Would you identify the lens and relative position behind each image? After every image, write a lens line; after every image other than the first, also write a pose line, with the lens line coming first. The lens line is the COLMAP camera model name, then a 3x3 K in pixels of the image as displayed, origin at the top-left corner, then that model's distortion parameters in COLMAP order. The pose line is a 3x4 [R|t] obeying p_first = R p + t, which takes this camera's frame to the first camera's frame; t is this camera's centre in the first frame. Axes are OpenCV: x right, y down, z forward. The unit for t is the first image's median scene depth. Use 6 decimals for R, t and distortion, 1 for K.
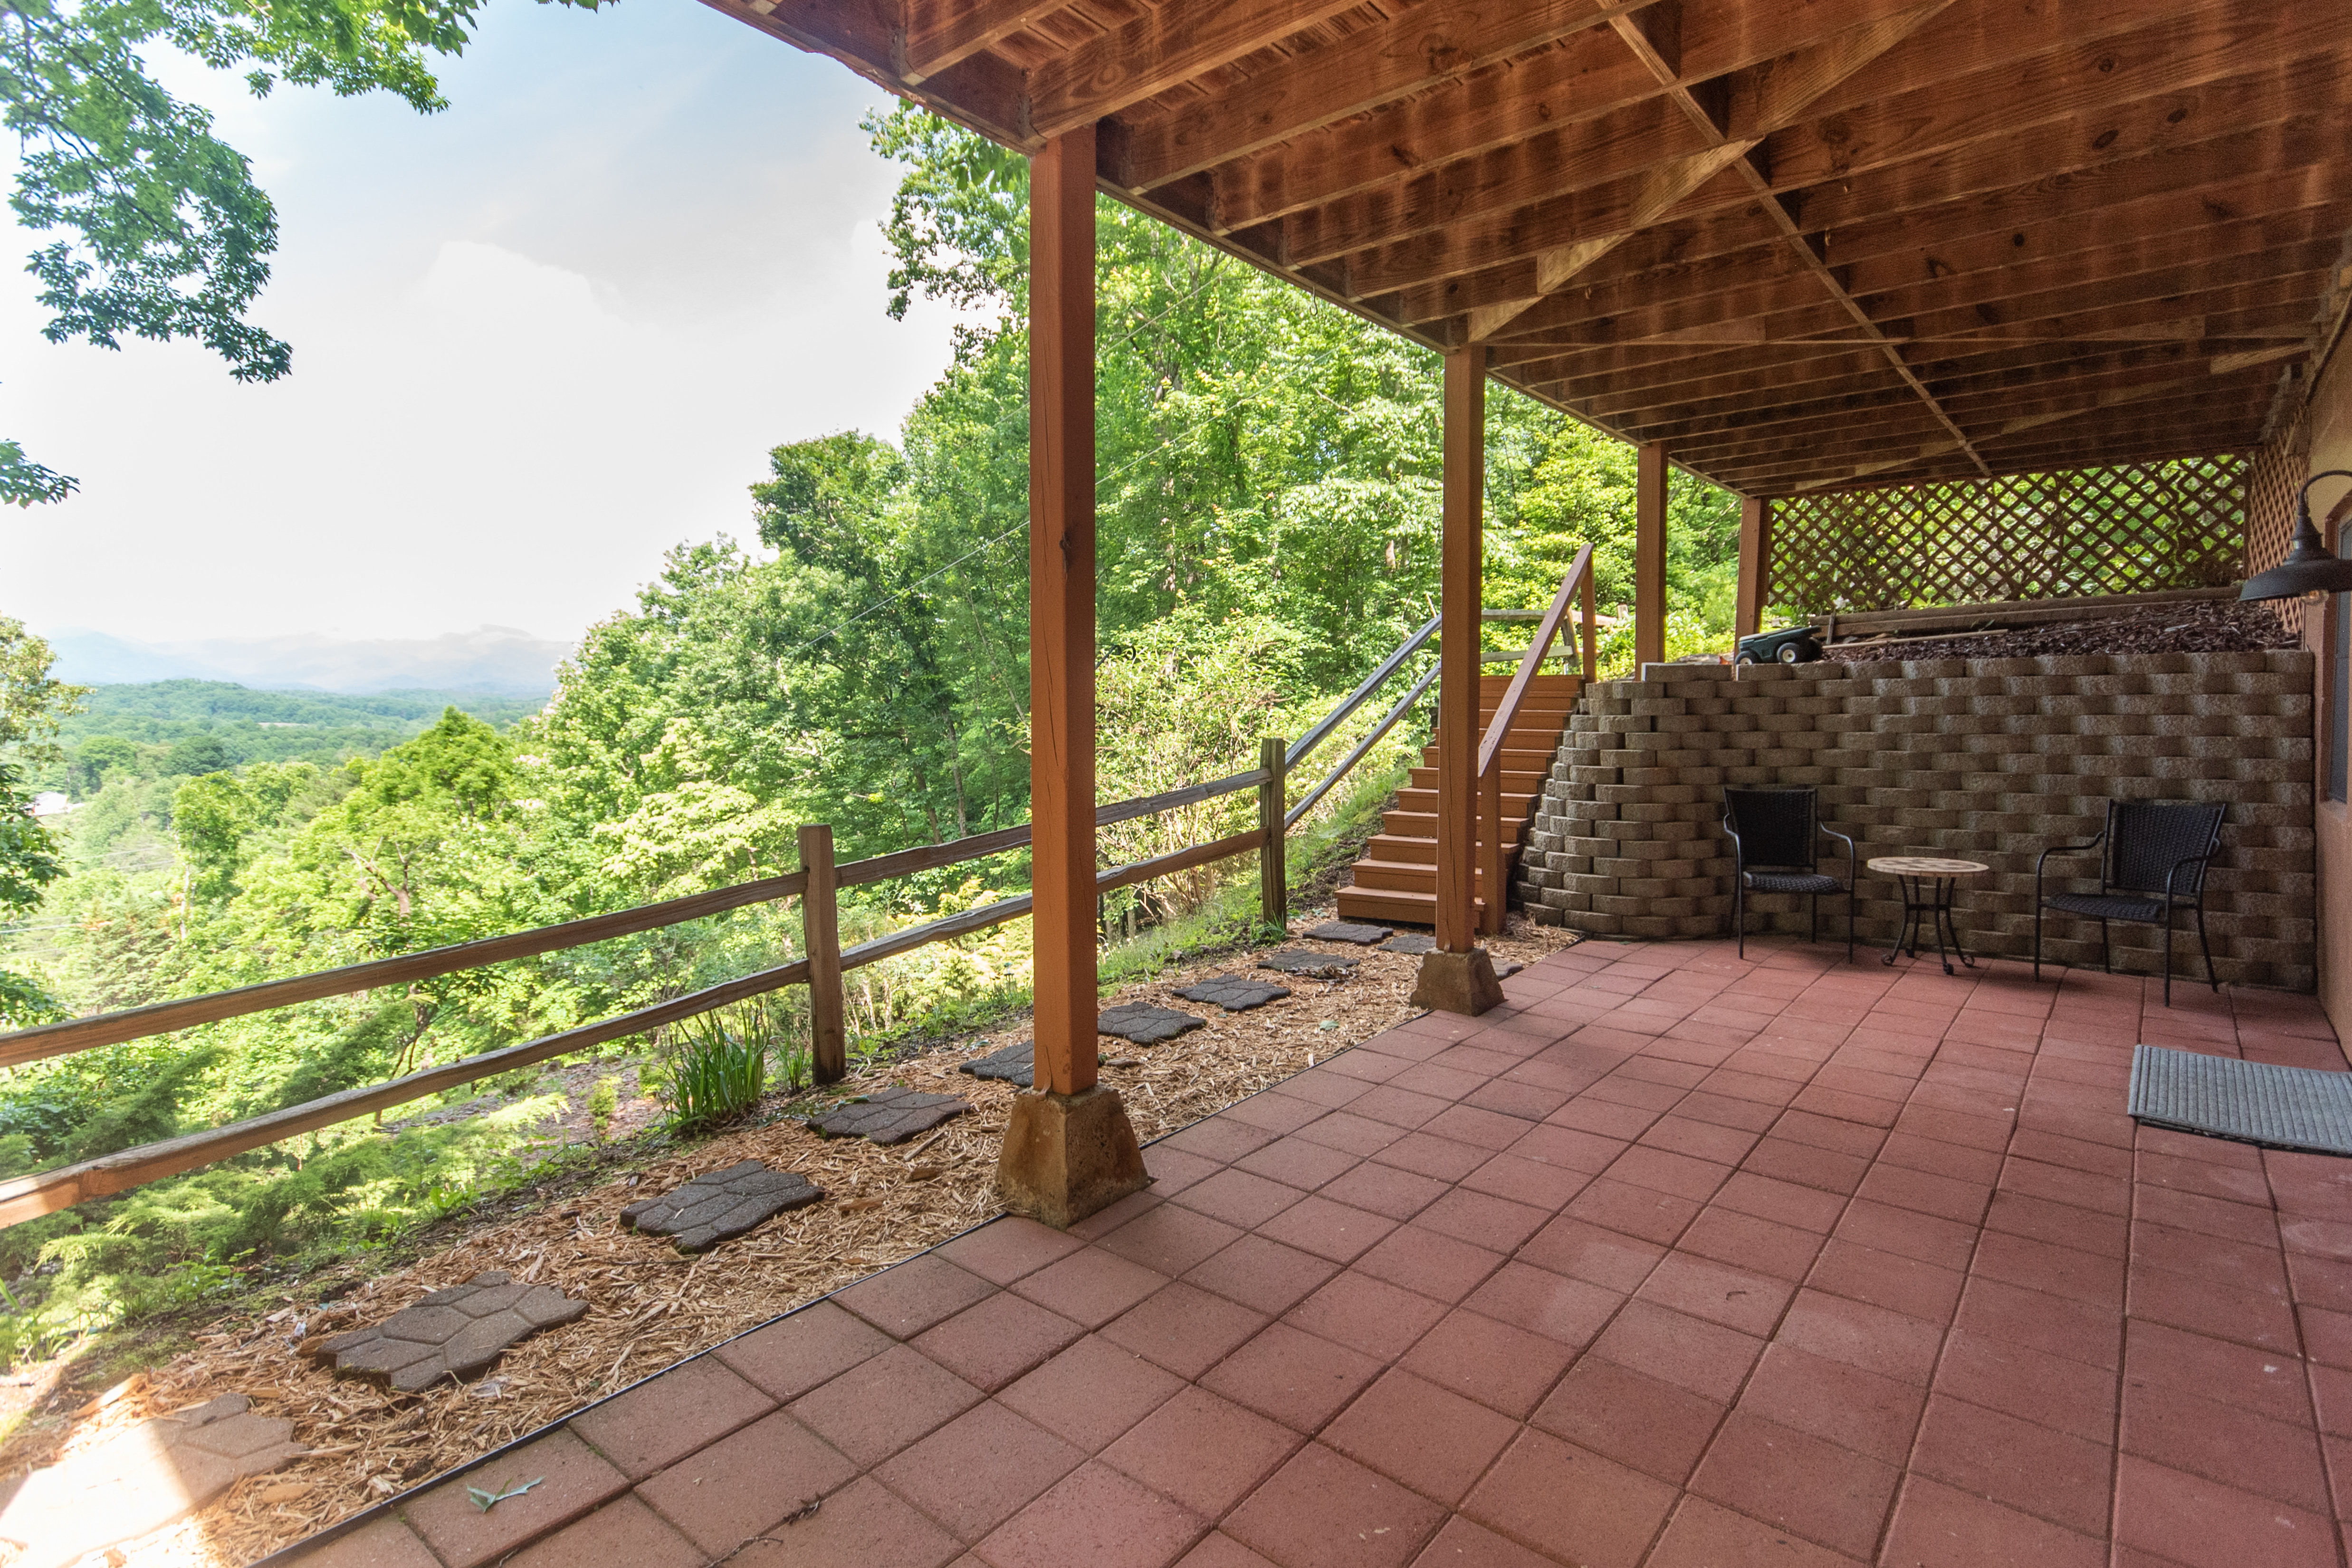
lens RADIAL K [[1181.0, 0, 1197.9], [0, 1181.0, 730.9], [0, 0, 1]] dist [-0.021049, 0.000200]
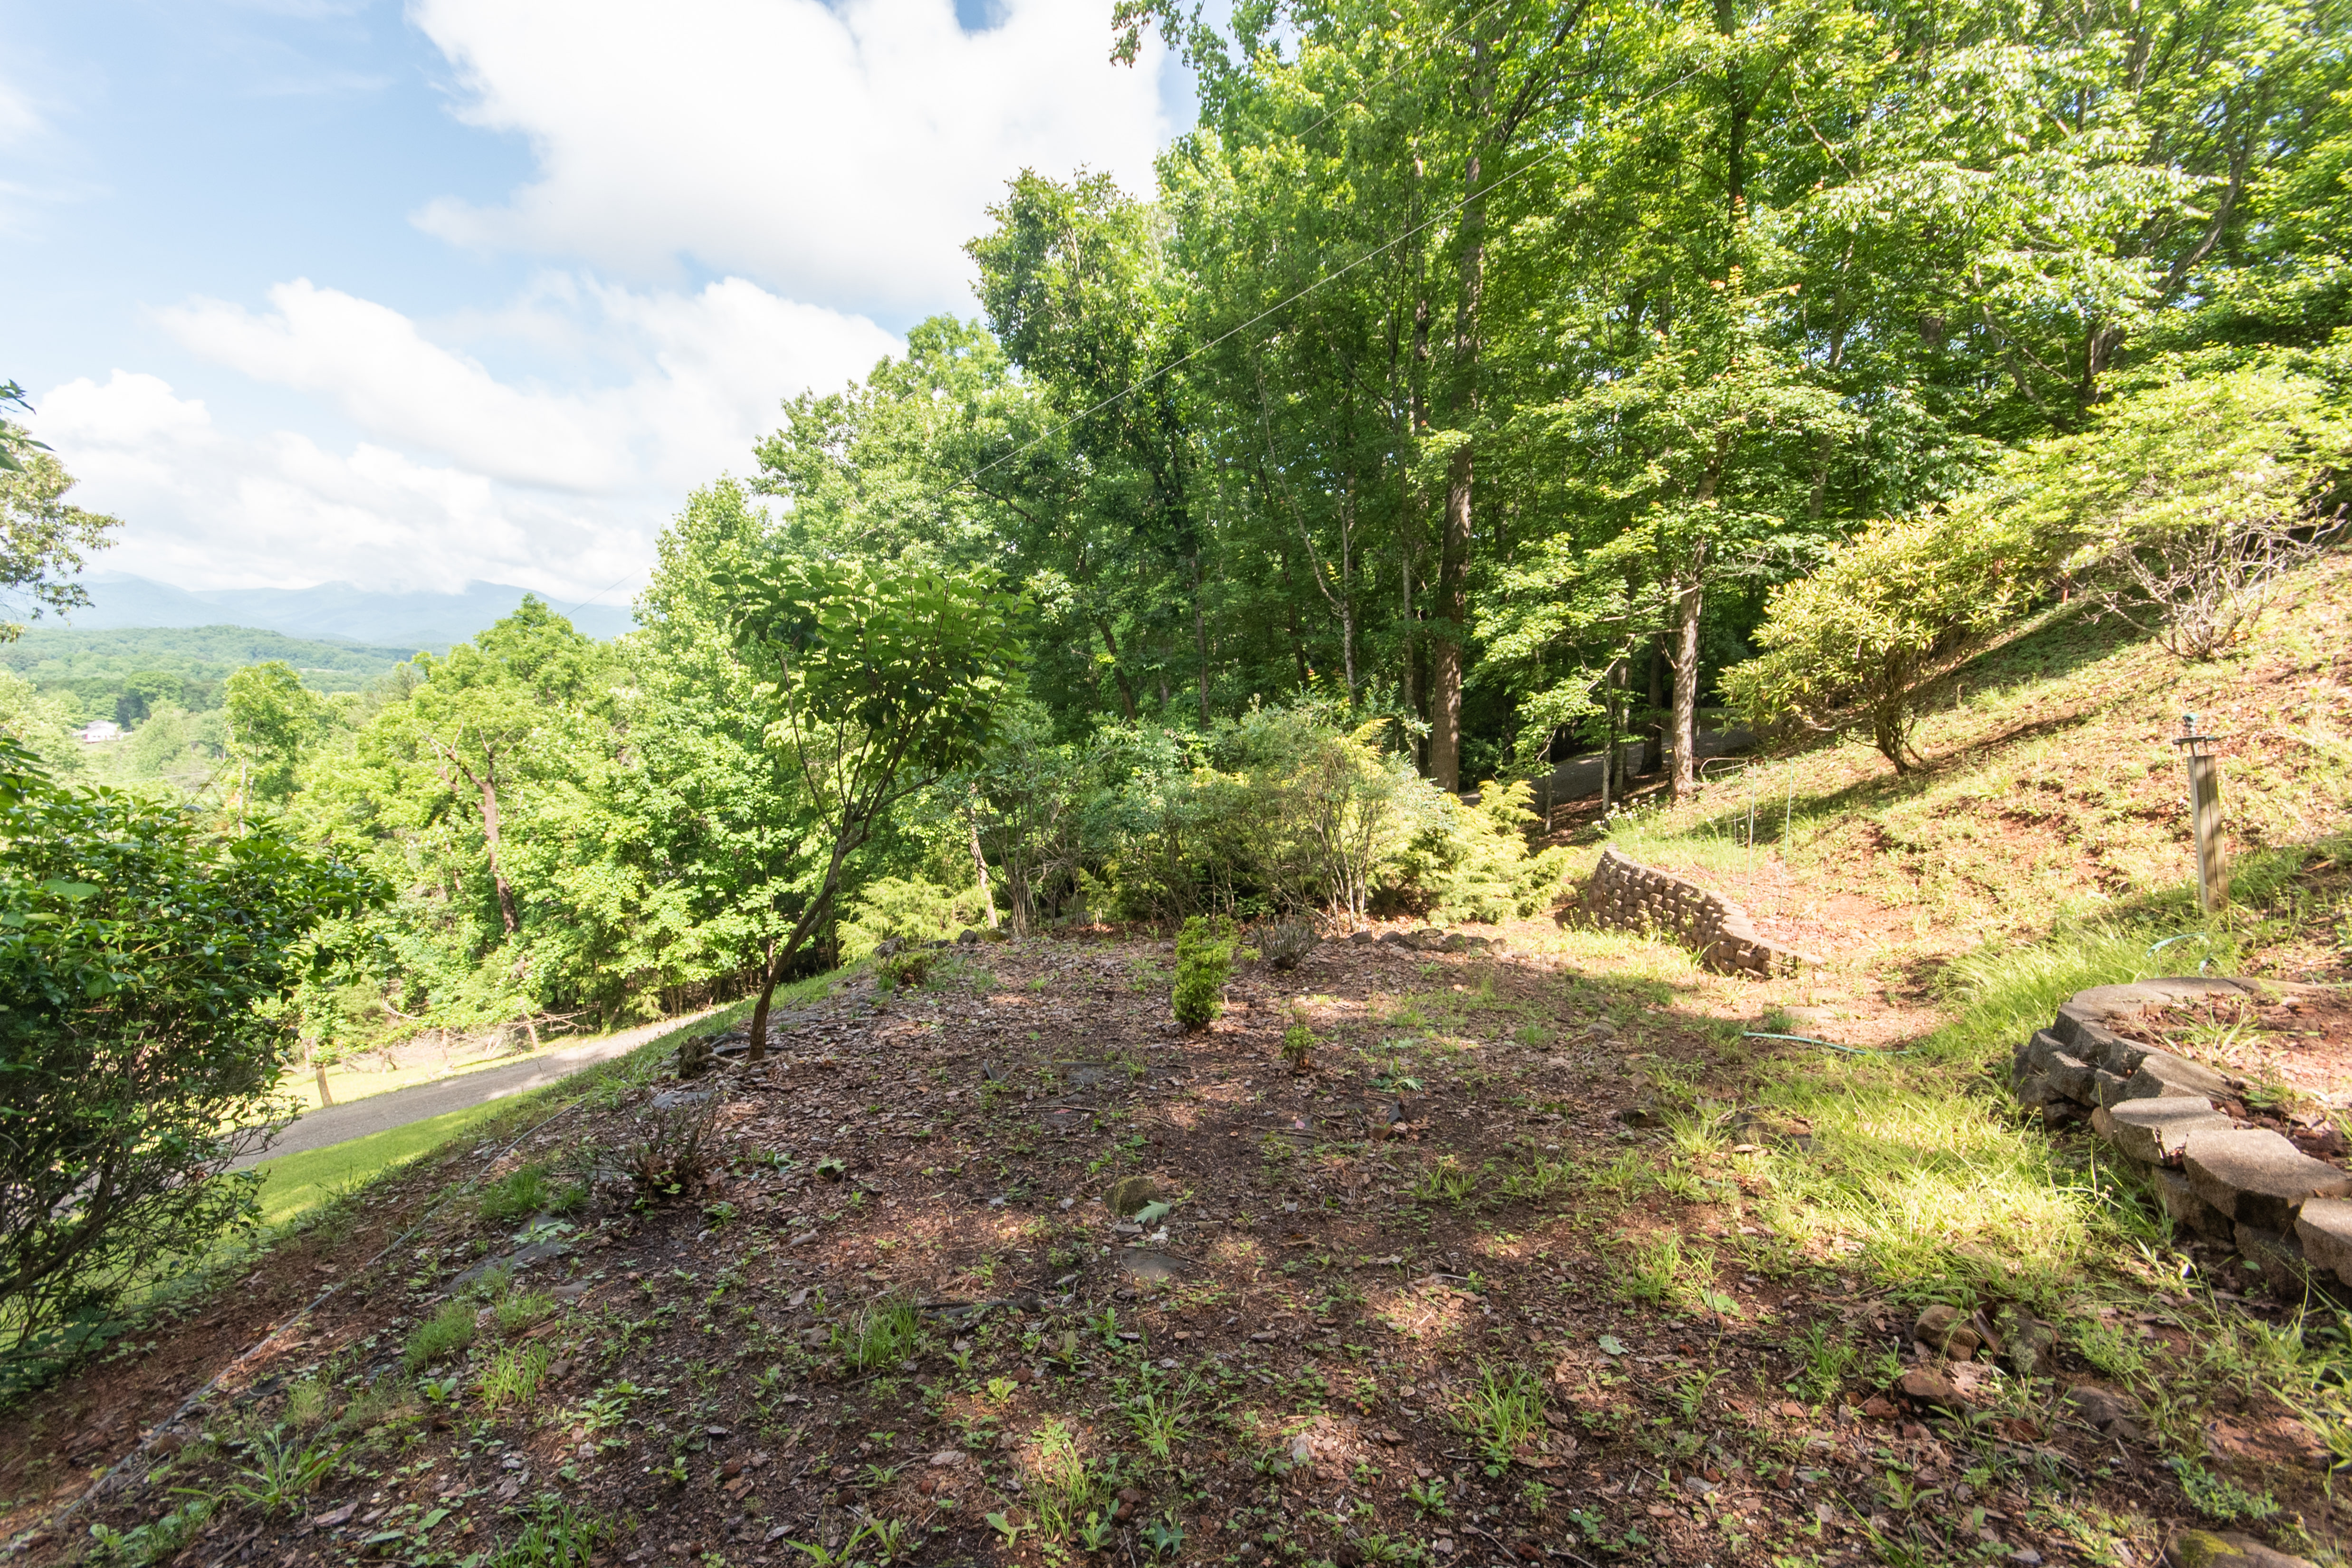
lens RADIAL K [[1068.5, 0, 1180.9], [0, 1068.5, 797.0], [0, 0, 1]] dist [-0.002016, -0.000079]
pose [[0.999446, 0.031300, 0.011356, -0.154226], [-0.032212, 0.995261, 0.091754, 0.057183], [-0.008430, -0.092069, 0.995717, 0.167956]]
